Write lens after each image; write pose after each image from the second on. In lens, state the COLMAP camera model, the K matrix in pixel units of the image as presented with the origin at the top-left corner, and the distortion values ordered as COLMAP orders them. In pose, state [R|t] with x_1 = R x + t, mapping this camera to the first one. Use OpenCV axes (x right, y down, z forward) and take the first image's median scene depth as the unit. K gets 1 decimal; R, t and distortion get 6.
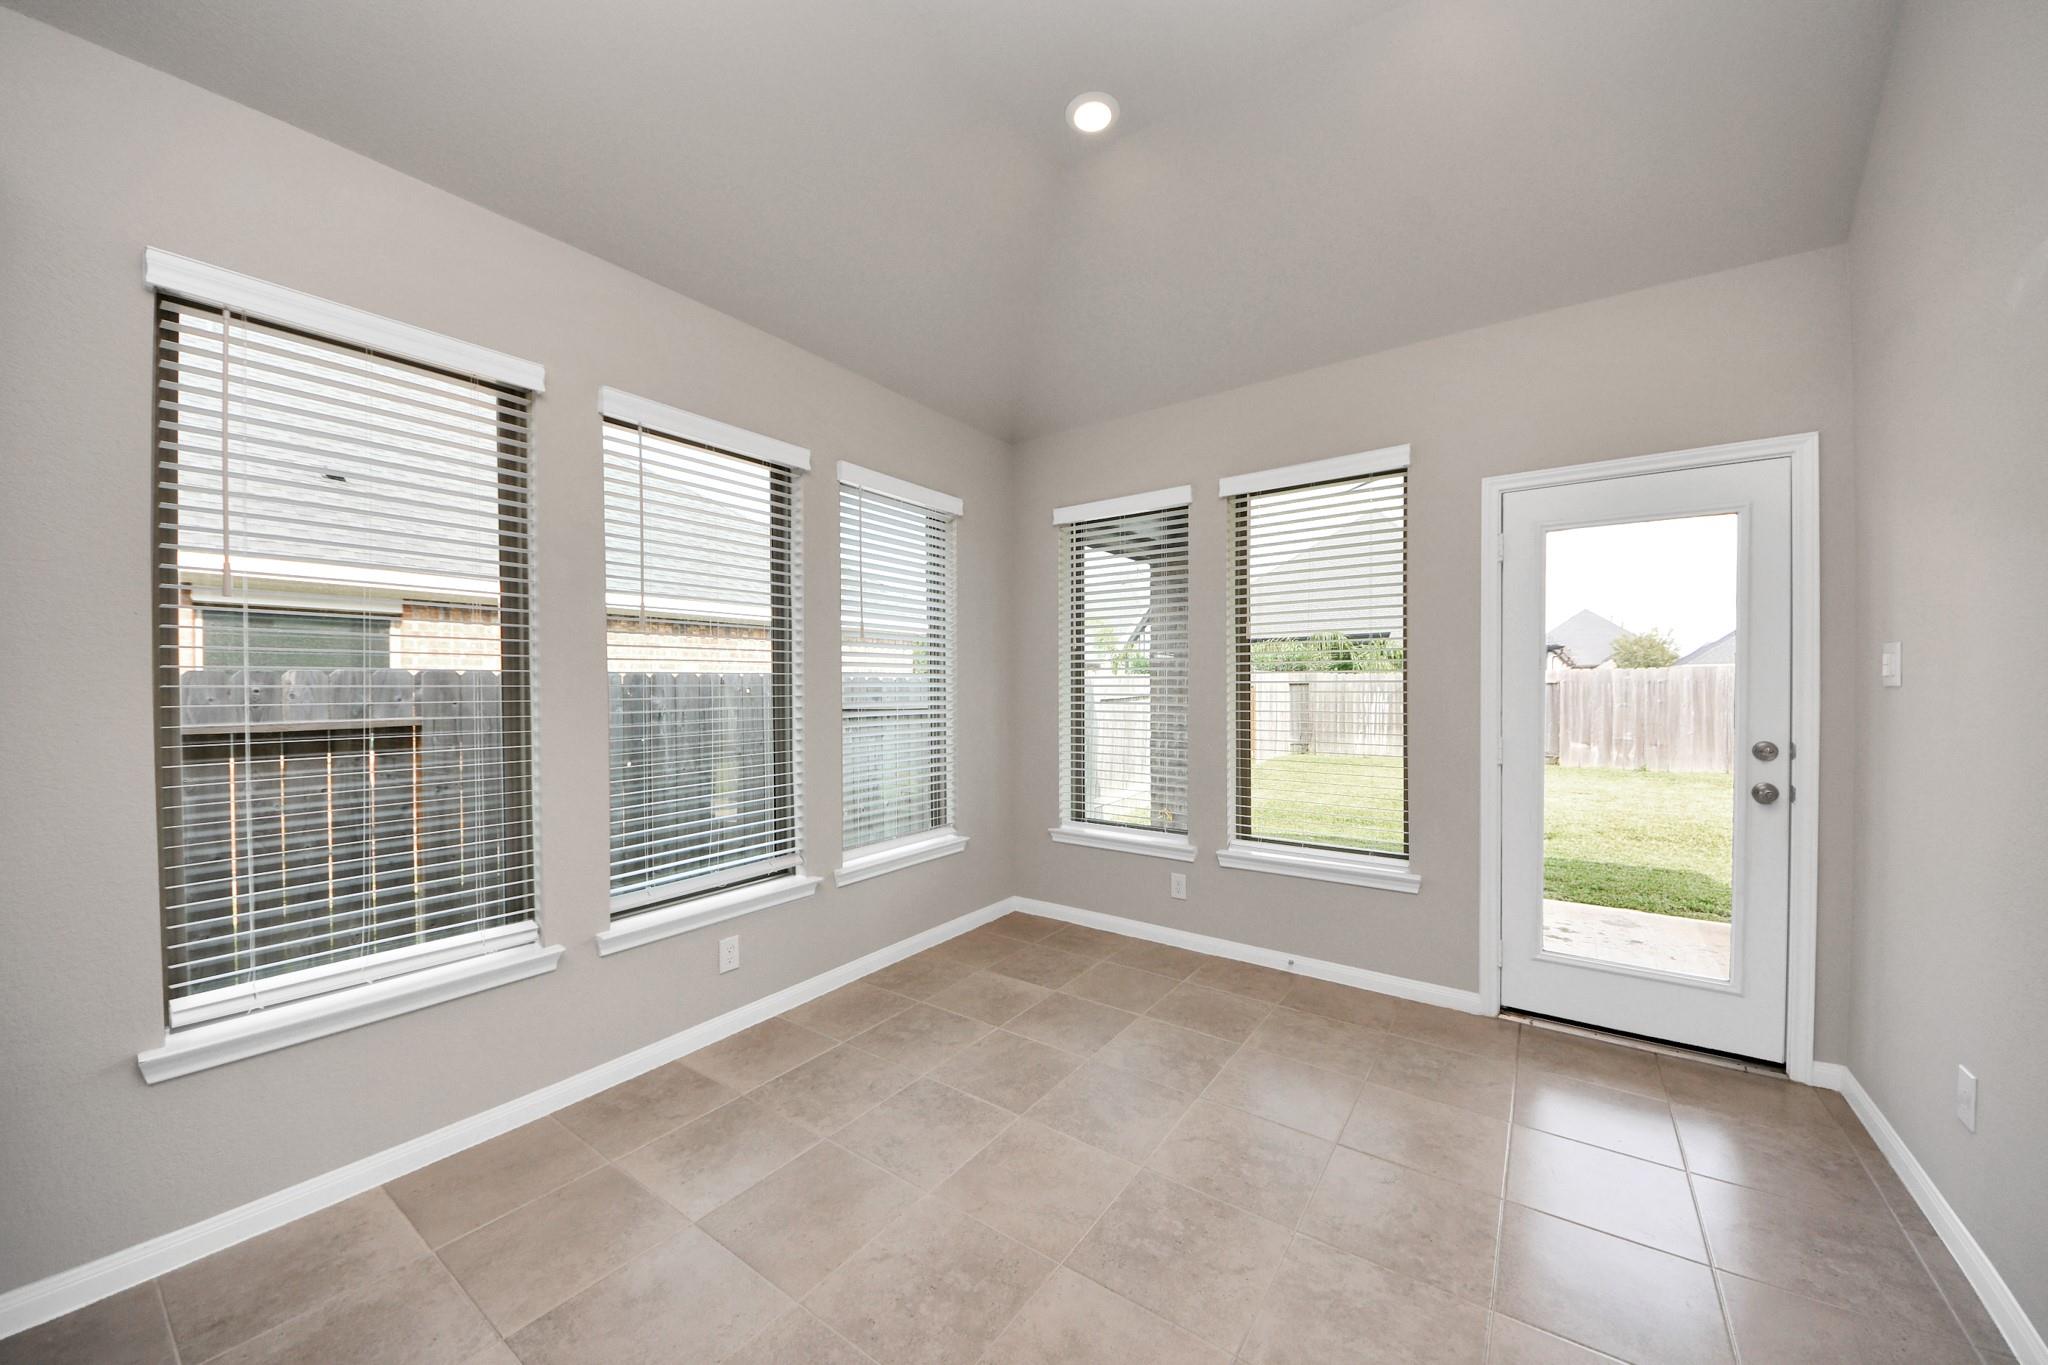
lens RADIAL K [[731.7, 0, 1041.3], [0, 731.7, 695.7], [0, 0, 1]] dist [0.016216, -0.009031]
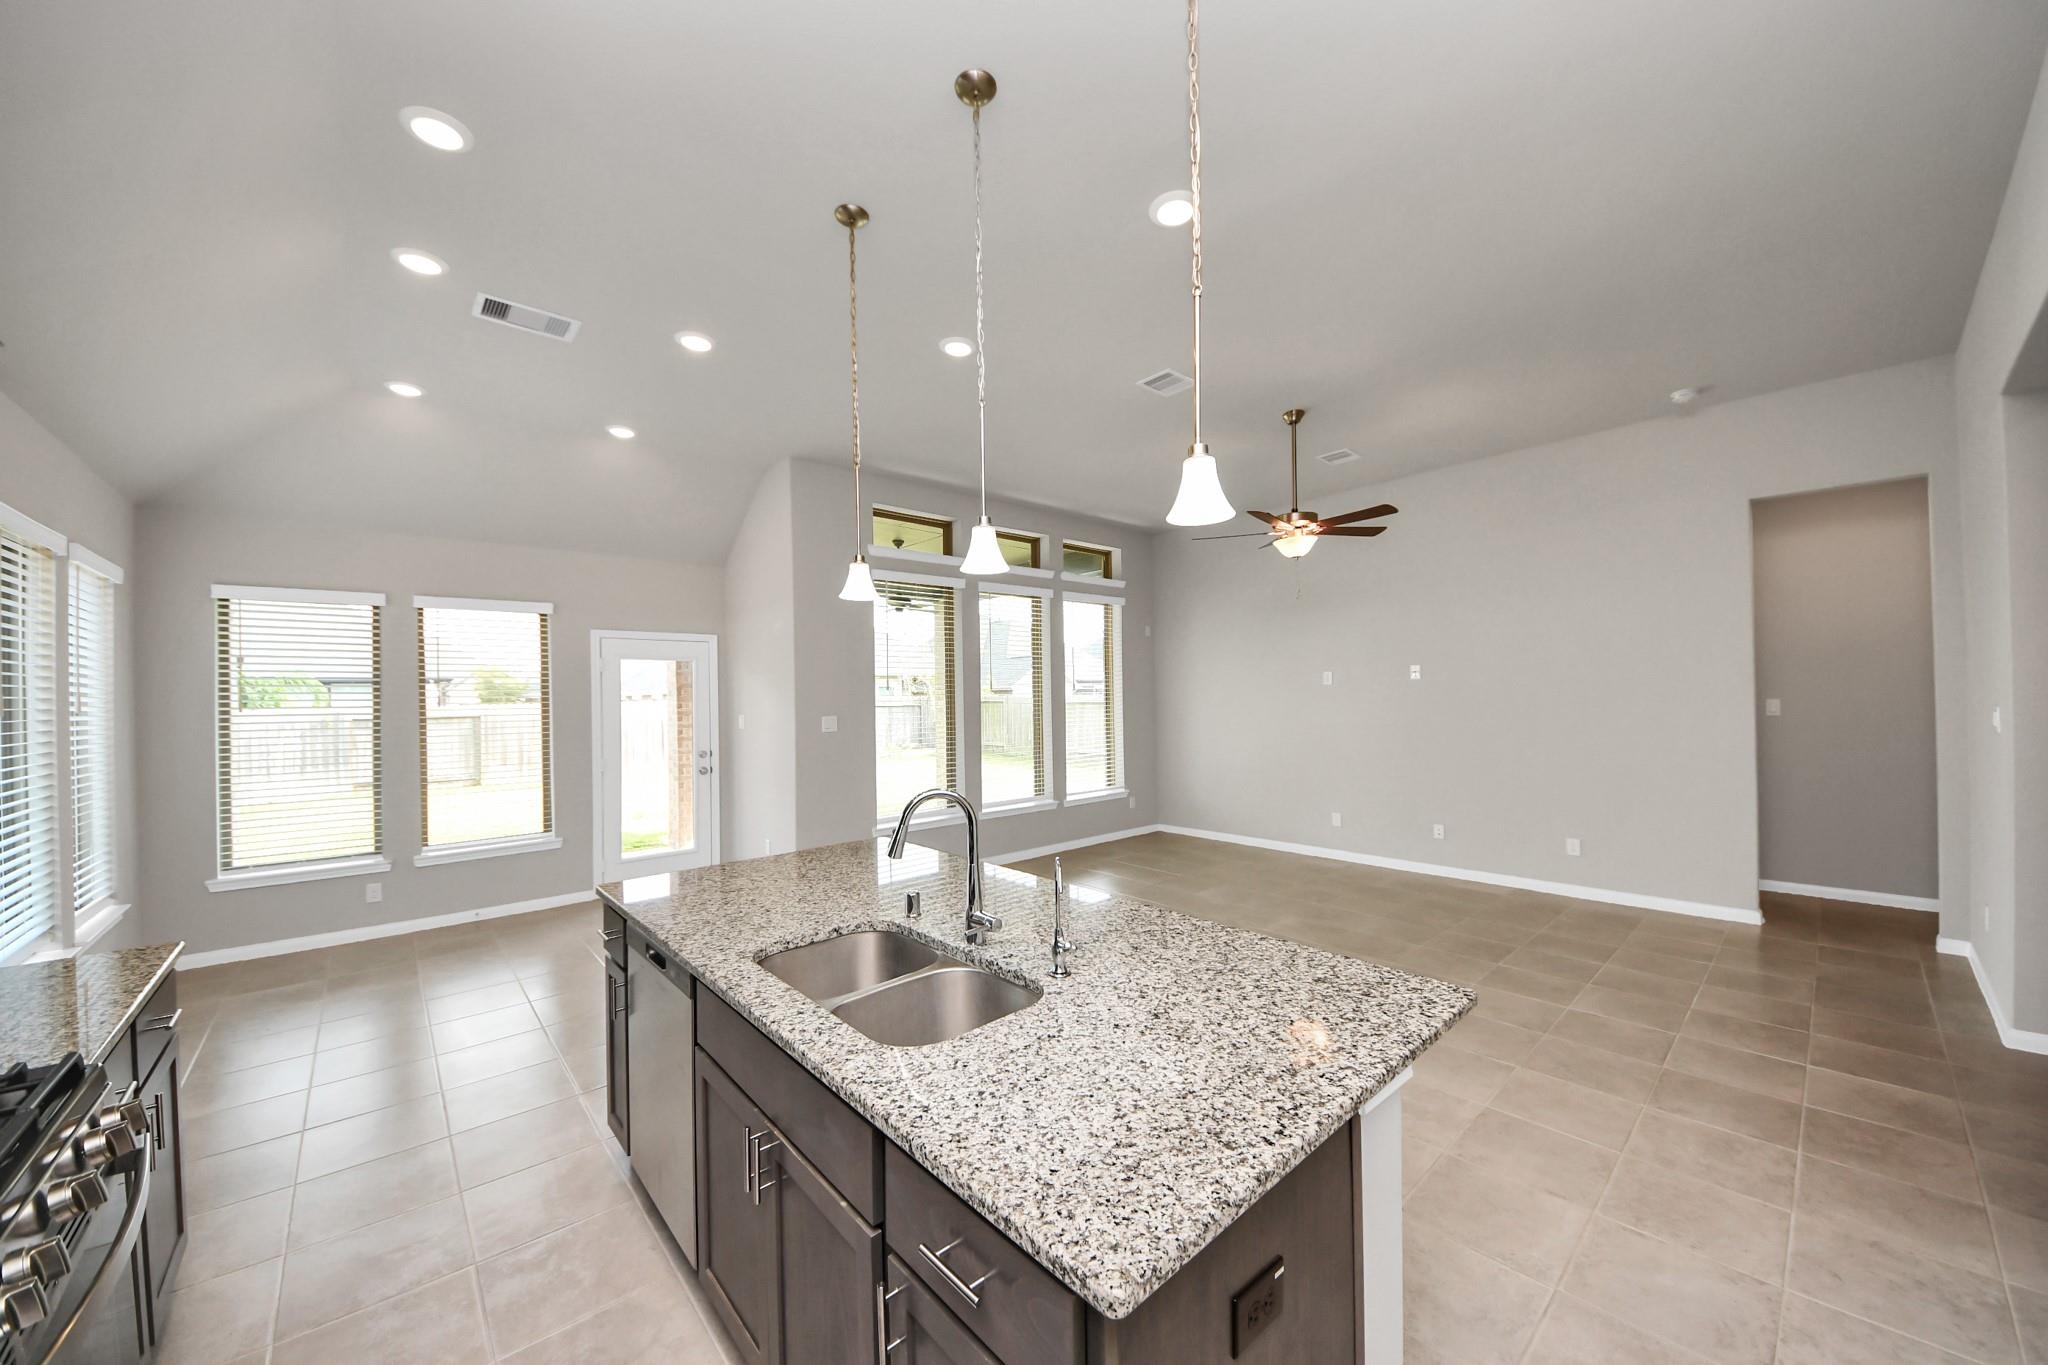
lens RADIAL K [[741.9, 0, 1018.8], [0, 741.9, 691.1], [0, 0, 1]] dist [0.017522, -0.016851]
pose [[0.235999, 0.007438, 0.971725, -0.981149], [0.029879, 0.999442, -0.014907, -0.055452], [-0.971294, 0.032552, 0.235645, -0.527162]]
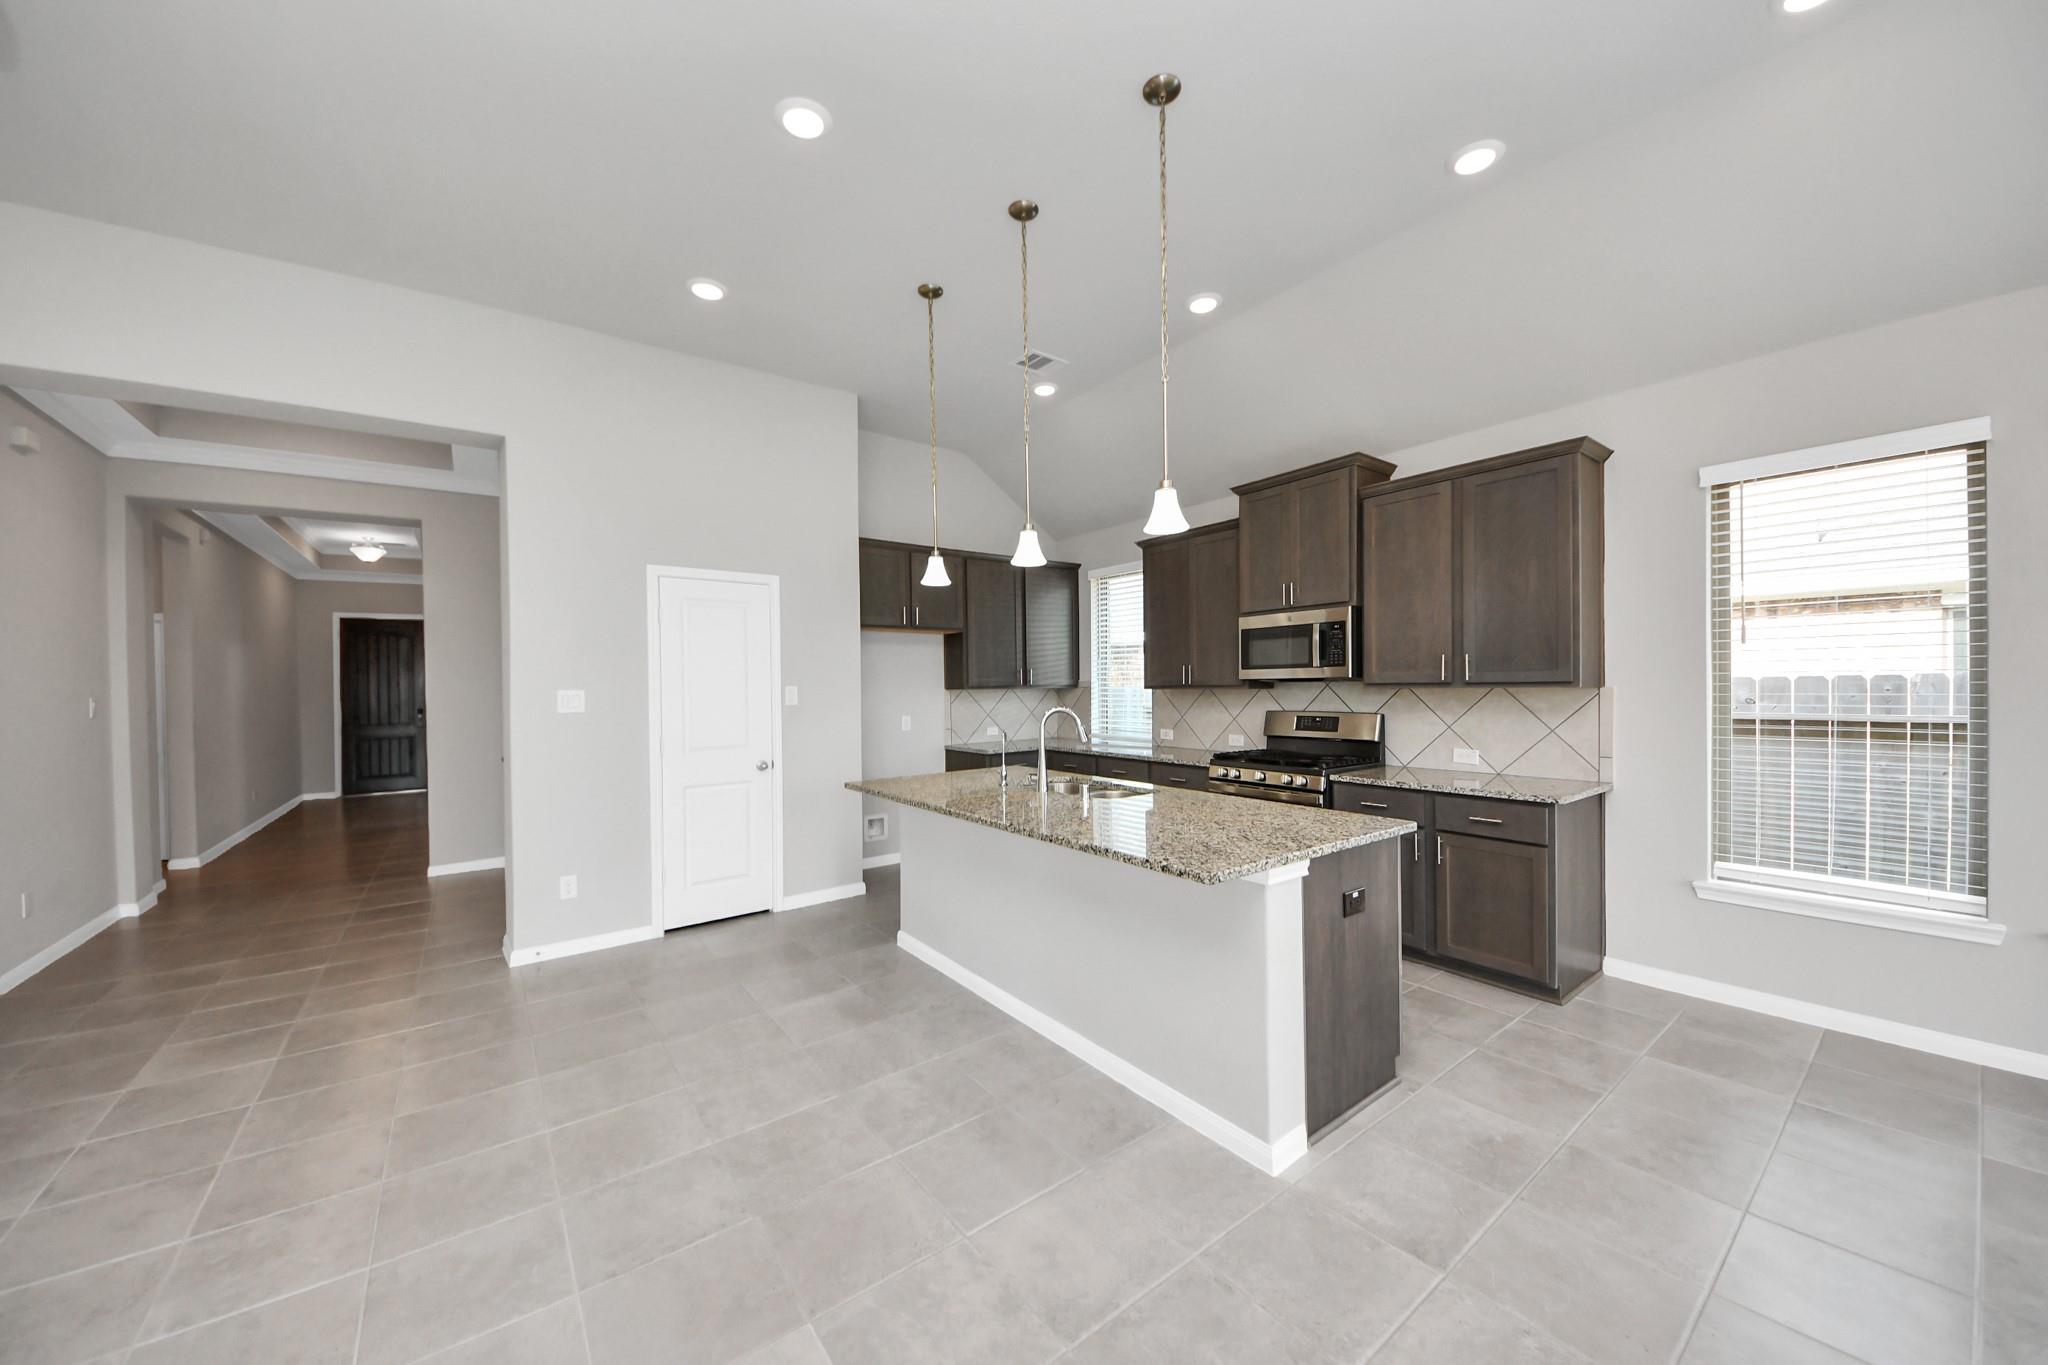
lens RADIAL K [[730.6, 0, 1021.0], [0, 730.6, 689.1], [0, 0, 1]] dist [0.014903, -0.012463]
pose [[-0.307701, 0.017916, -0.951314, 0.591711], [0.002849, 0.999836, 0.017908, -0.033547], [0.951479, 0.002800, -0.307701, -0.059883]]
